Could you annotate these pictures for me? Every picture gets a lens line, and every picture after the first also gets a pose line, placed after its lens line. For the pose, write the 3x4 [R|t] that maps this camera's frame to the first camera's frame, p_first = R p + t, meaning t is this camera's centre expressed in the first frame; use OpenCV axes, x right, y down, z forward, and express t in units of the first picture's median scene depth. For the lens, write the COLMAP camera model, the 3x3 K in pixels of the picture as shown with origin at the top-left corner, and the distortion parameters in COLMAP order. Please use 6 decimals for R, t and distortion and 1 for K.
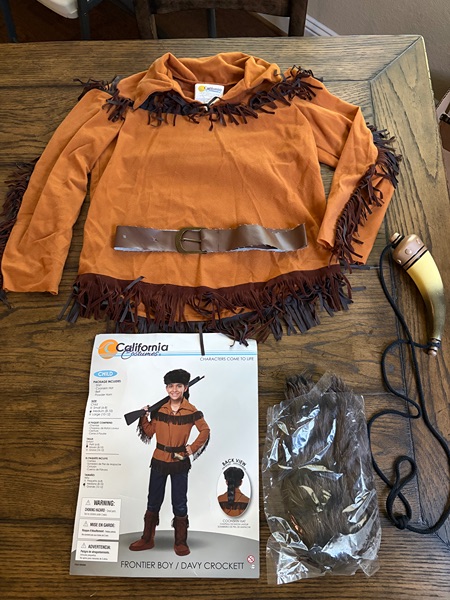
lens RADIAL K [[460.8, 0, 225.0], [0, 460.8, 300.0], [0, 0, 1]] dist [0.012764, -0.002055]
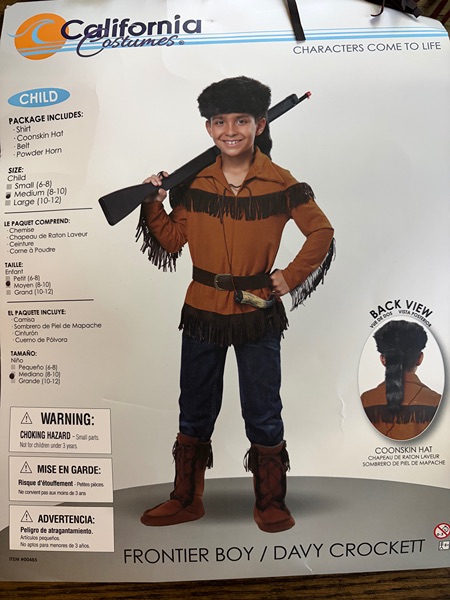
lens RADIAL K [[460.8, 0, 225.0], [0, 460.8, 300.0], [0, 0, 1]] dist [0.012764, -0.002055]
pose [[0.998532, -0.031514, 0.044054, -0.141736], [0.018551, 0.963105, 0.268486, 0.239097], [-0.050890, -0.267274, 0.962276, 0.642320]]
